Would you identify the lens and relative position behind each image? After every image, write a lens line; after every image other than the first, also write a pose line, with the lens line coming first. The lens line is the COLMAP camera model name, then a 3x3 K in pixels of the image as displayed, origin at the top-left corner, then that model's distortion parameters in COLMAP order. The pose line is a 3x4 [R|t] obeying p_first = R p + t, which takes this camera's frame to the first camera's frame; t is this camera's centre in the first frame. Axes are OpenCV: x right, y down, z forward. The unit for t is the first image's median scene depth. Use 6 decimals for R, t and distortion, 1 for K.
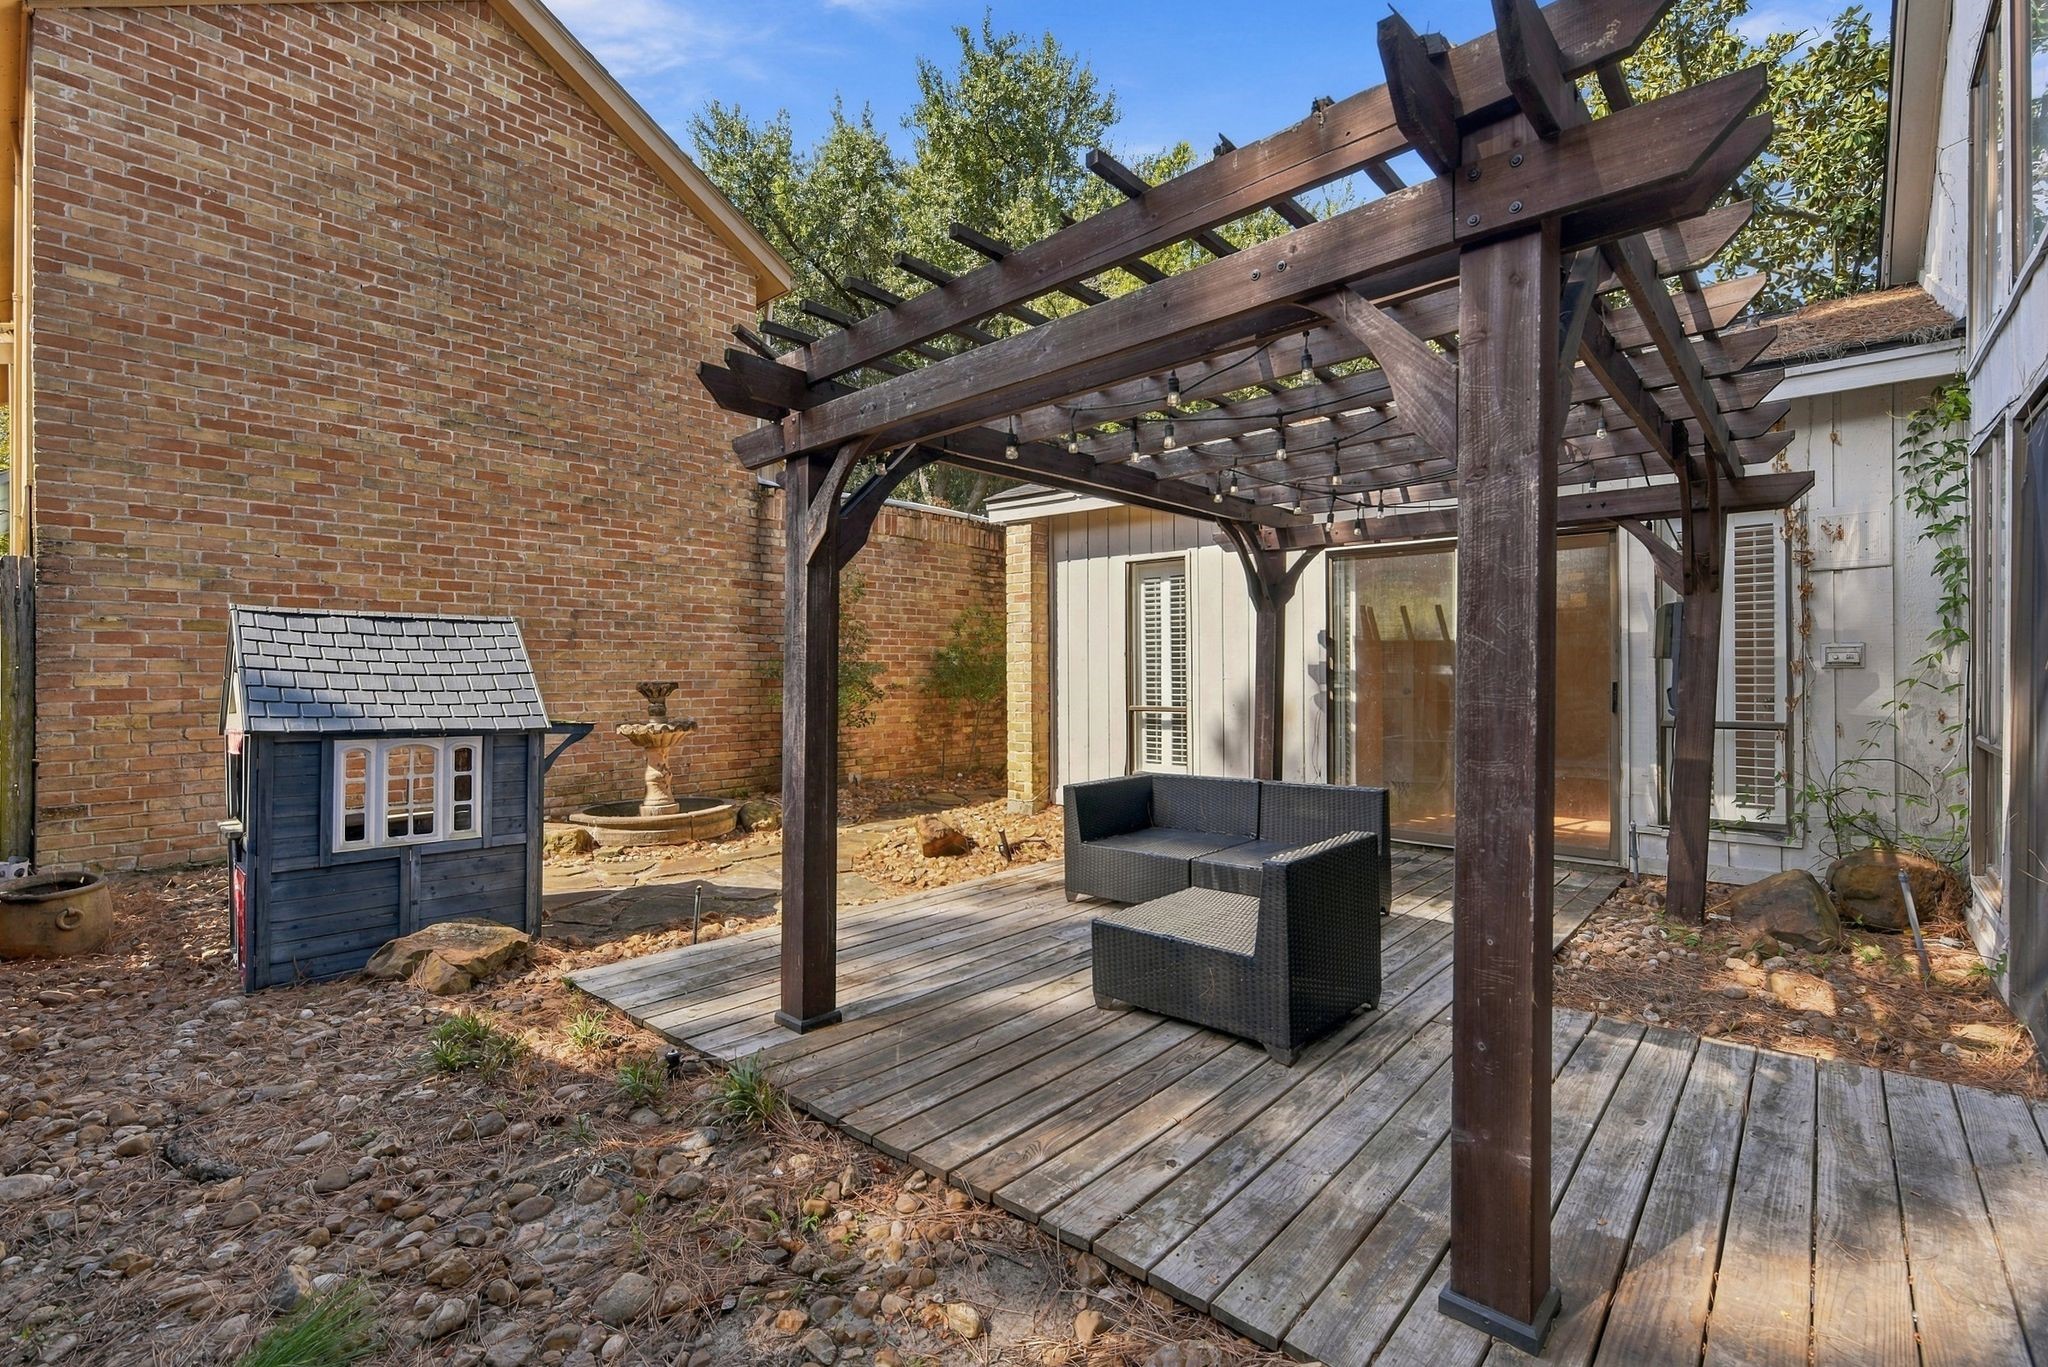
lens RADIAL K [[887.9, 0, 1025.5], [0, 887.9, 674.6], [0, 0, 1]] dist [0.000048, 0.000016]
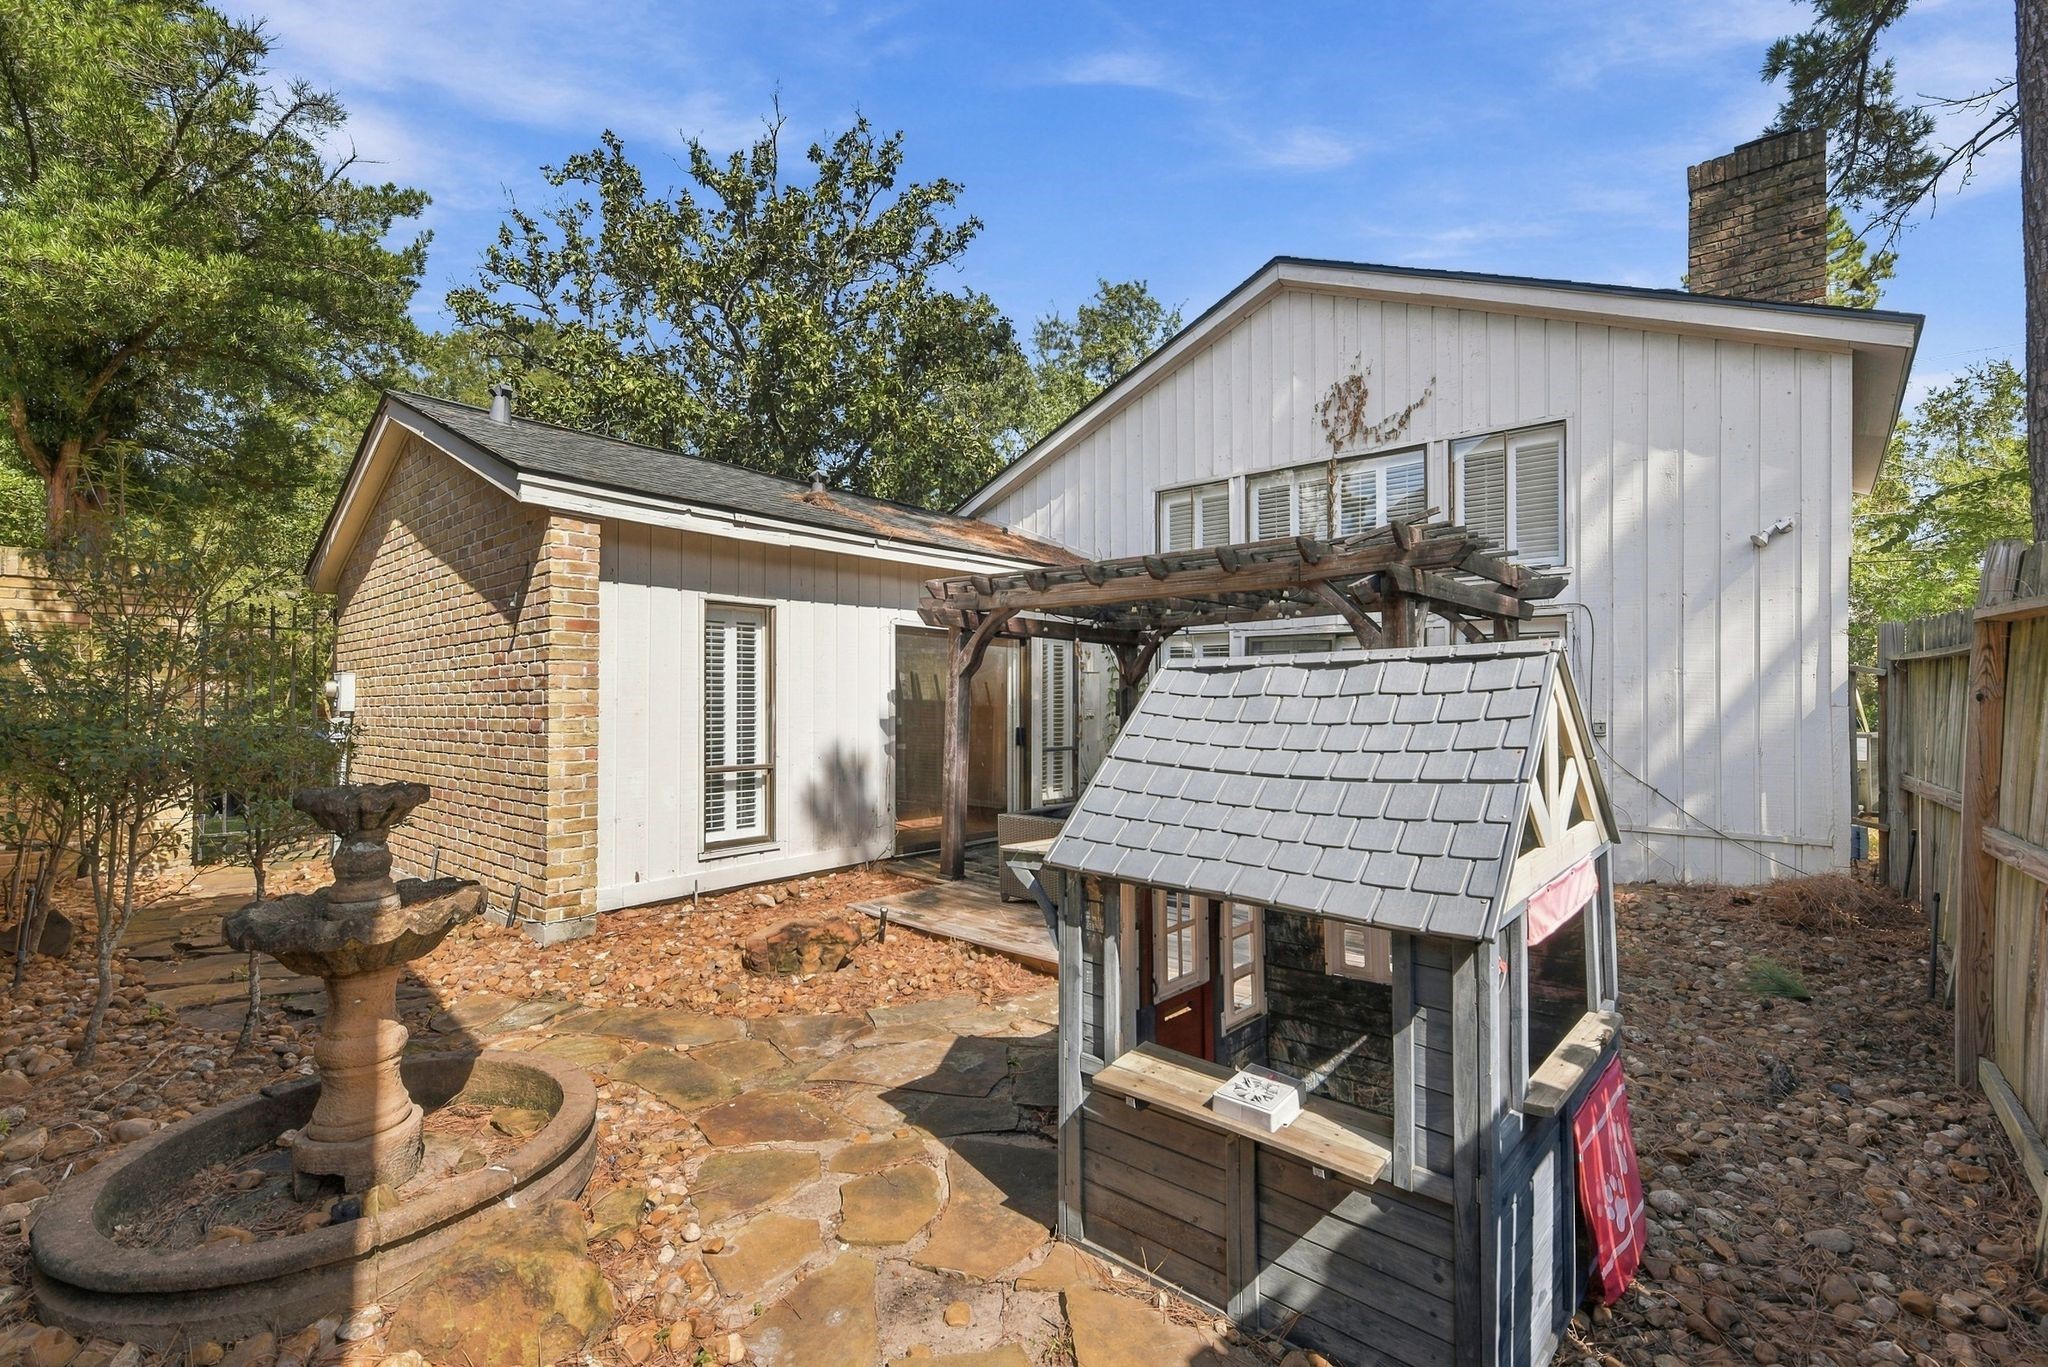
lens RADIAL K [[887.9, 0, 1024.8], [0, 887.9, 697.8], [0, 0, 1]] dist [0.000048, 0.000016]
pose [[-0.002419, 0.008273, 0.999963, -0.748323], [0.000843, 0.999965, -0.008271, -0.025266], [-0.999997, 0.000823, -0.002426, 0.699166]]
